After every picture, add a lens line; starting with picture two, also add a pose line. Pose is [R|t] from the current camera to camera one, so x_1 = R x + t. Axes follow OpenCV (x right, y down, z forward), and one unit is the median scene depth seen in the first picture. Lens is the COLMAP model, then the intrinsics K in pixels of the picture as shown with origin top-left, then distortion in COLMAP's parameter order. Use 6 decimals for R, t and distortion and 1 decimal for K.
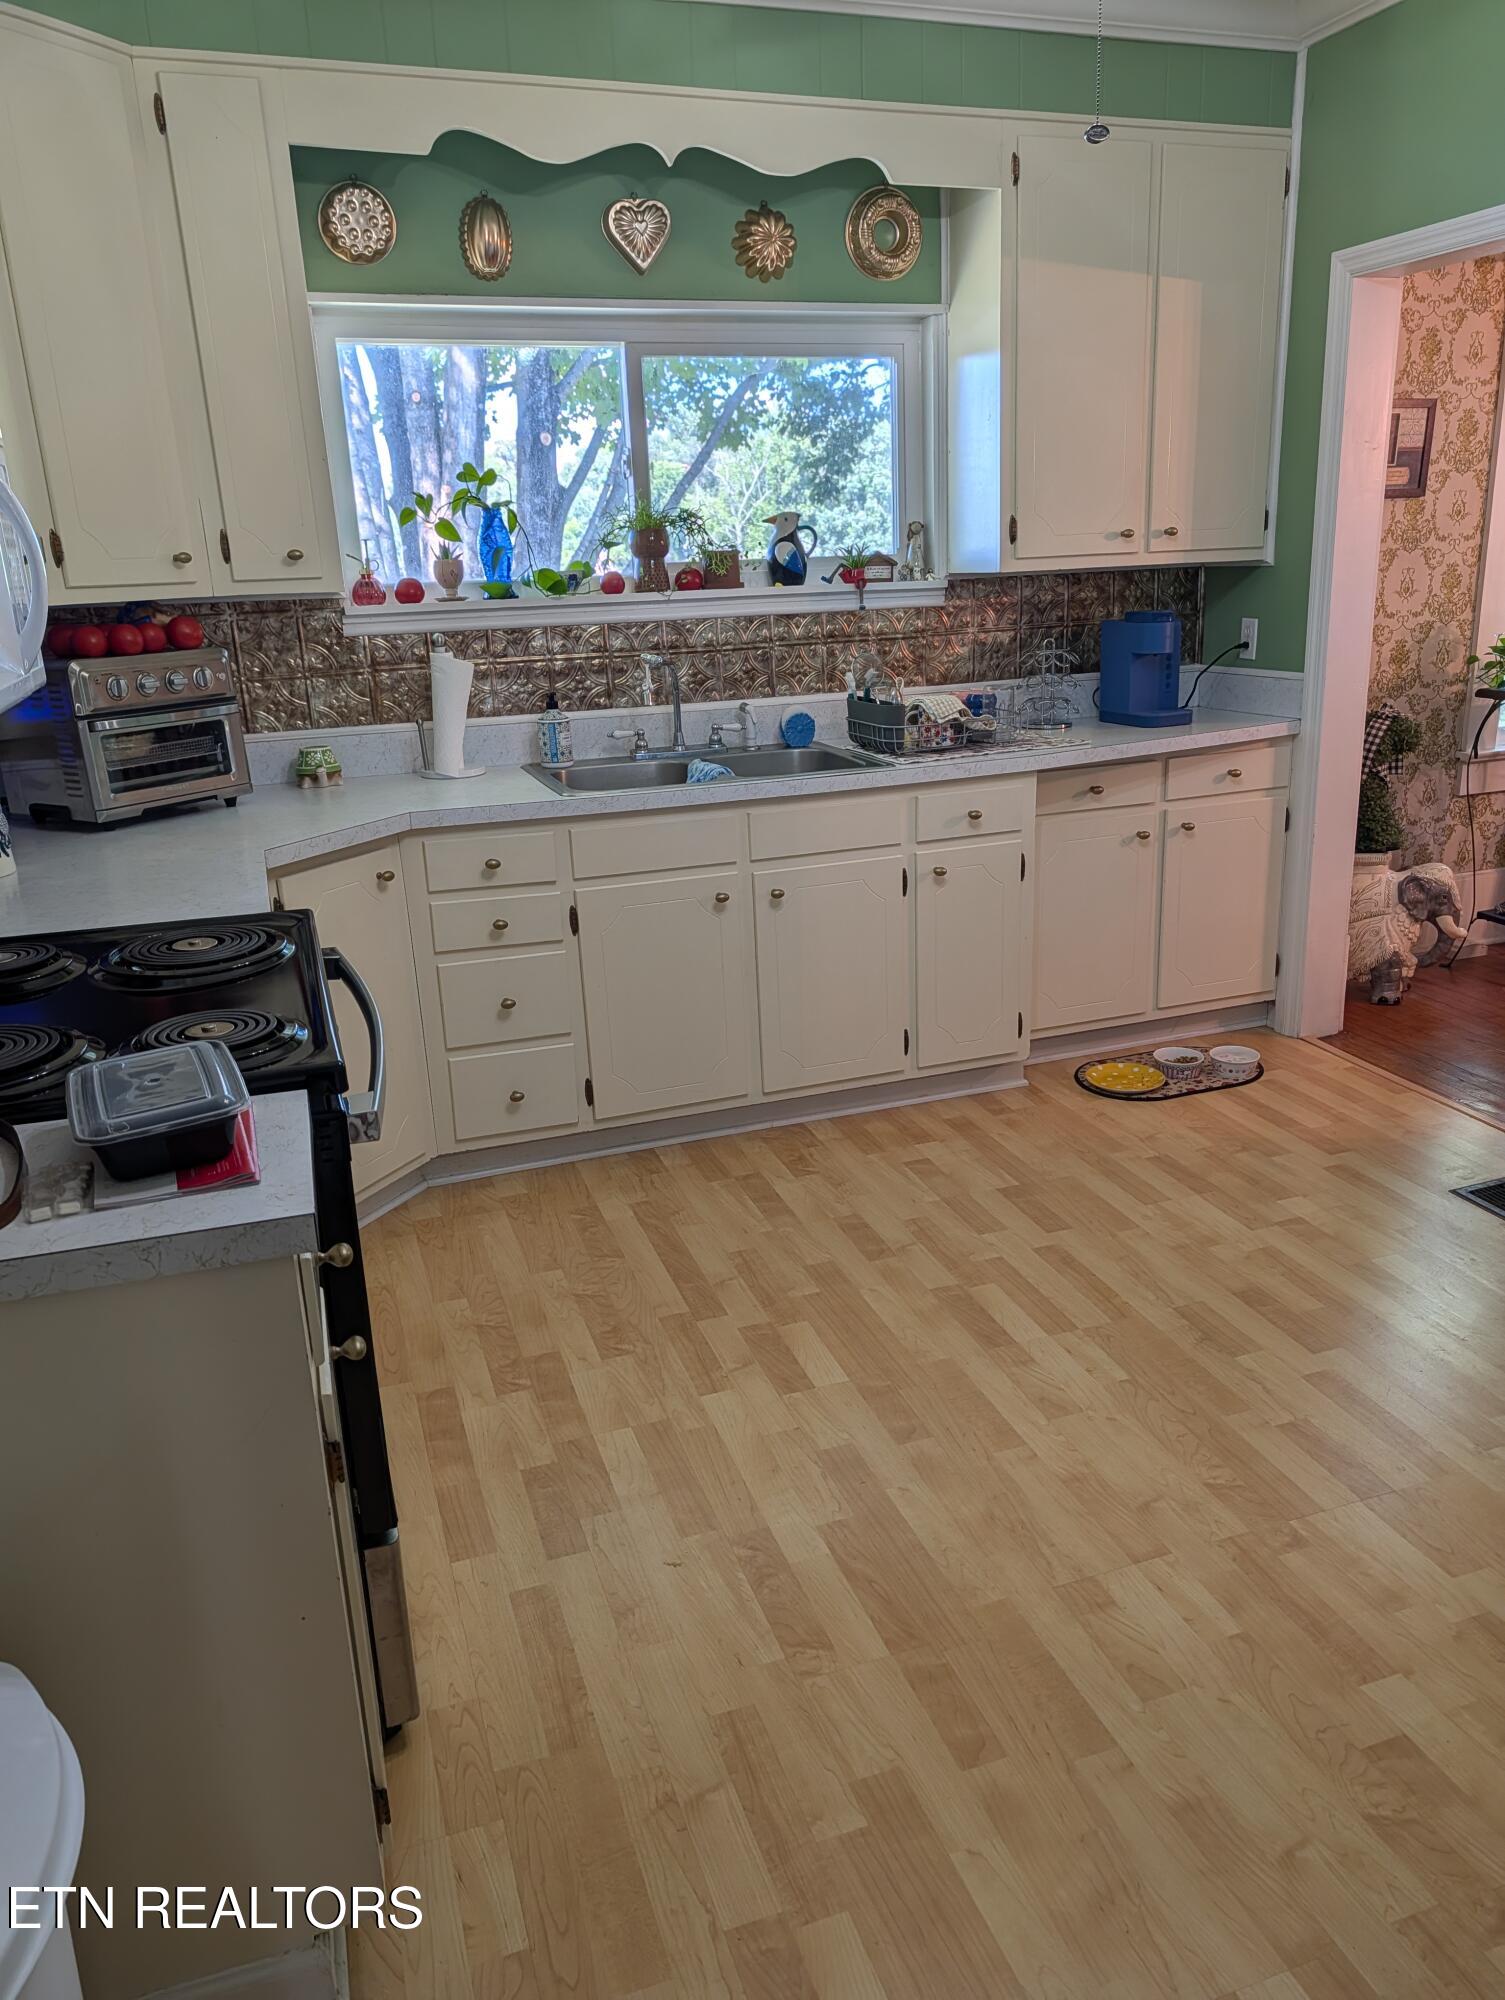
lens RADIAL K [[1465.6, 0, 757.3], [0, 1465.6, 1008.6], [0, 0, 1]] dist [0.012699, 0.002485]
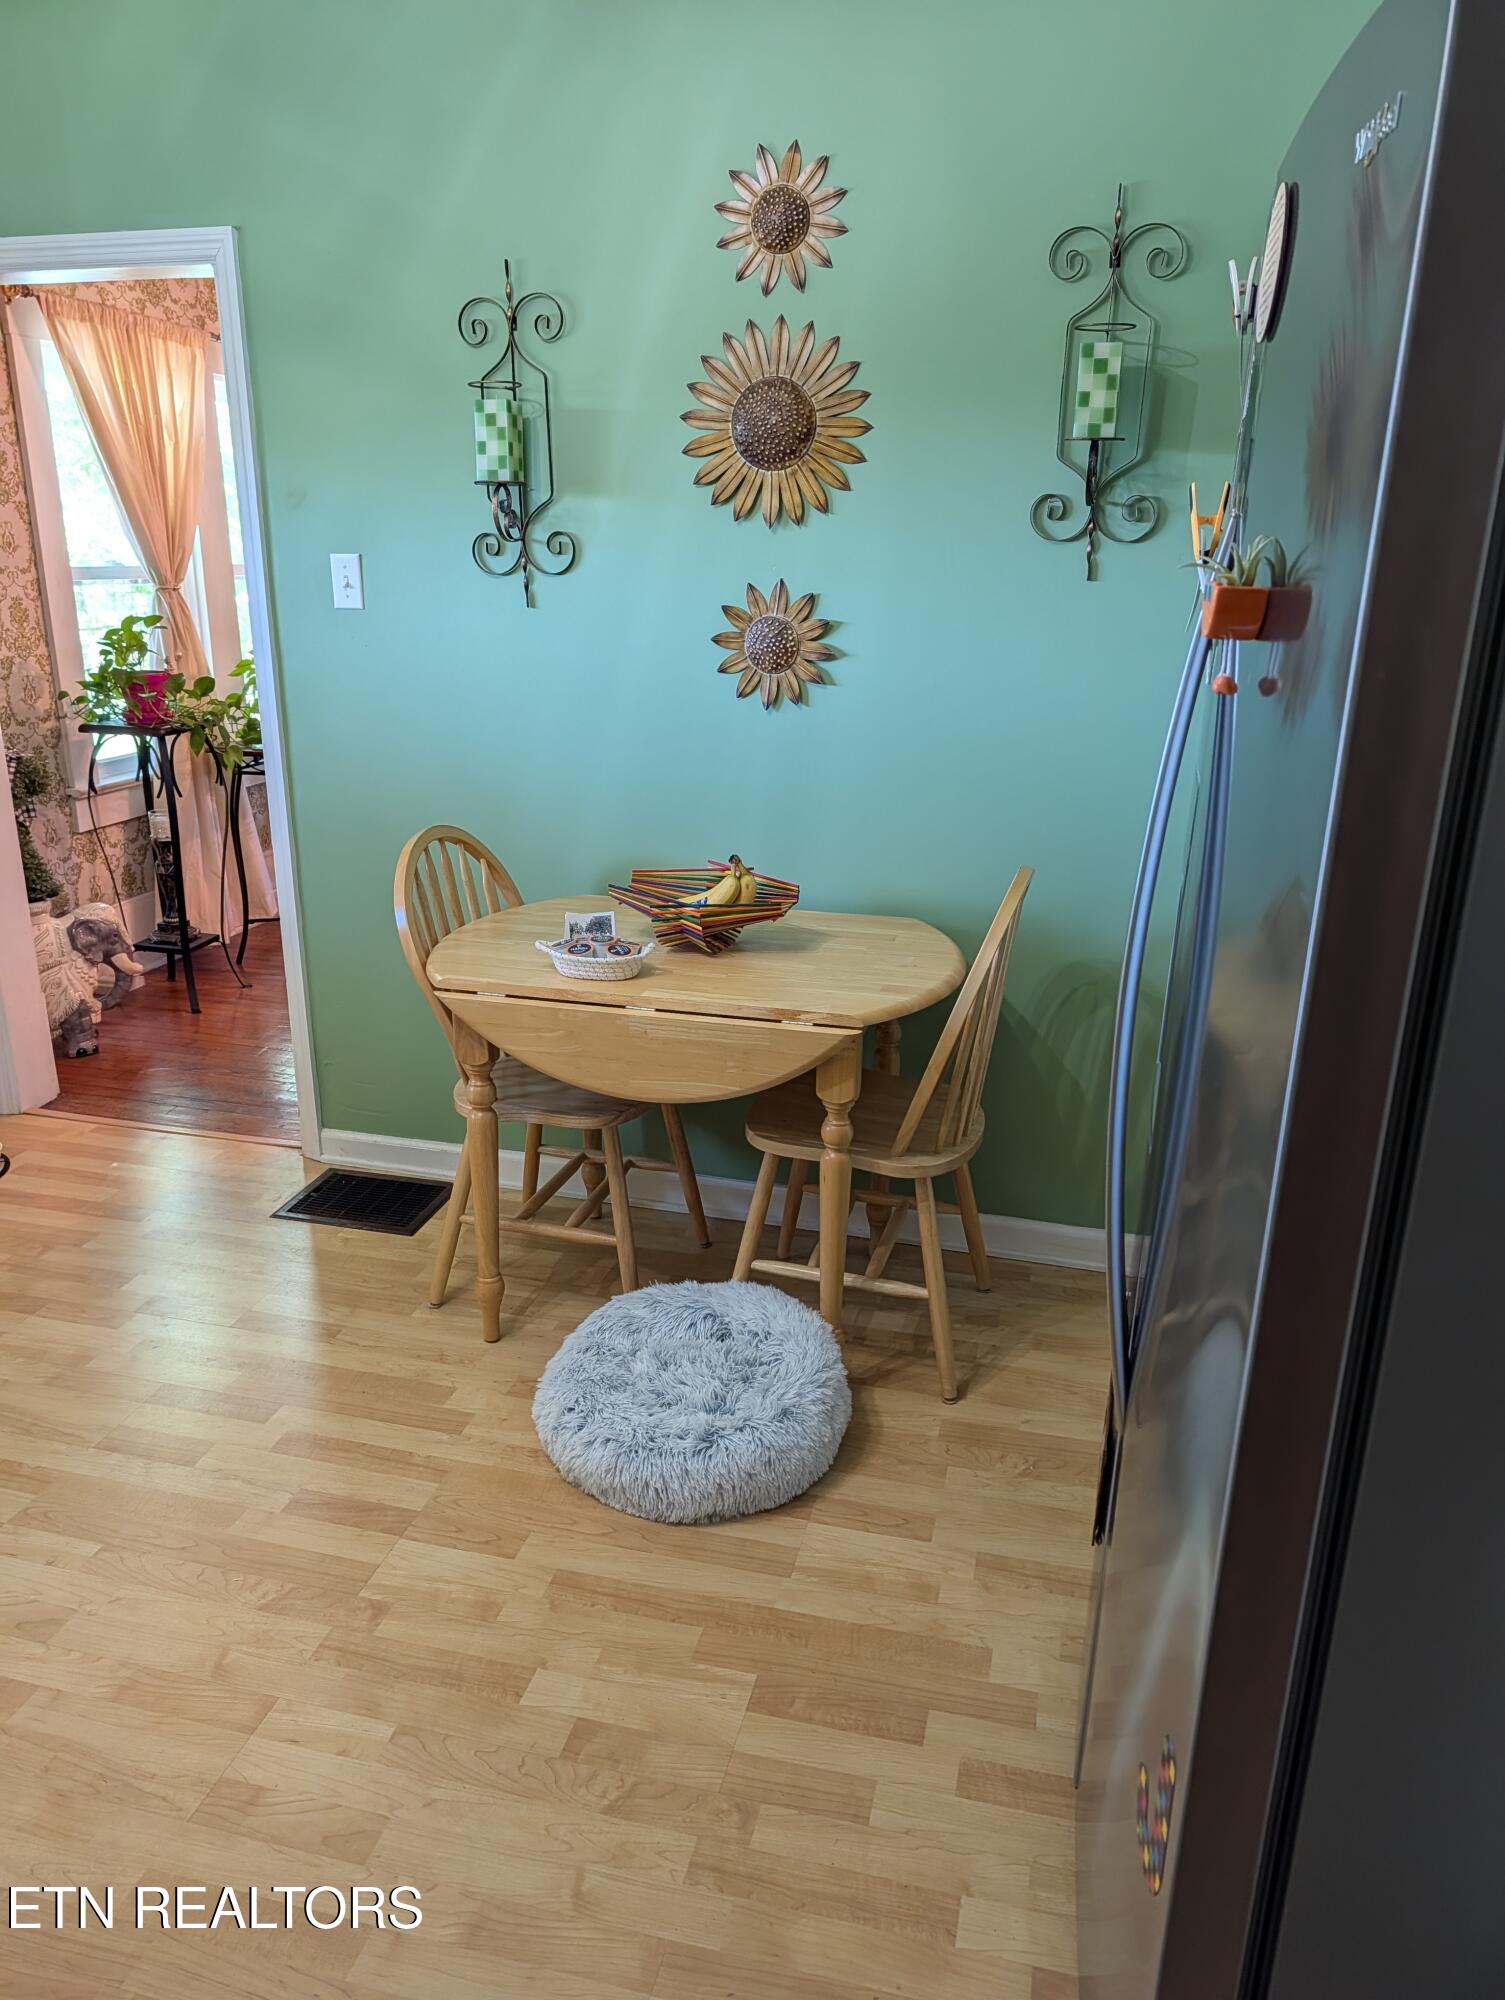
lens RADIAL K [[1453.1, 0, 752.5], [0, 1453.1, 1000.0], [0, 0, 1]] dist [0.034268, -0.038649]
pose [[0.553462, -0.207904, 0.806508, -0.090804], [0.227446, 0.969265, 0.093776, -0.028333], [-0.801217, 0.131535, 0.583738, 0.094085]]
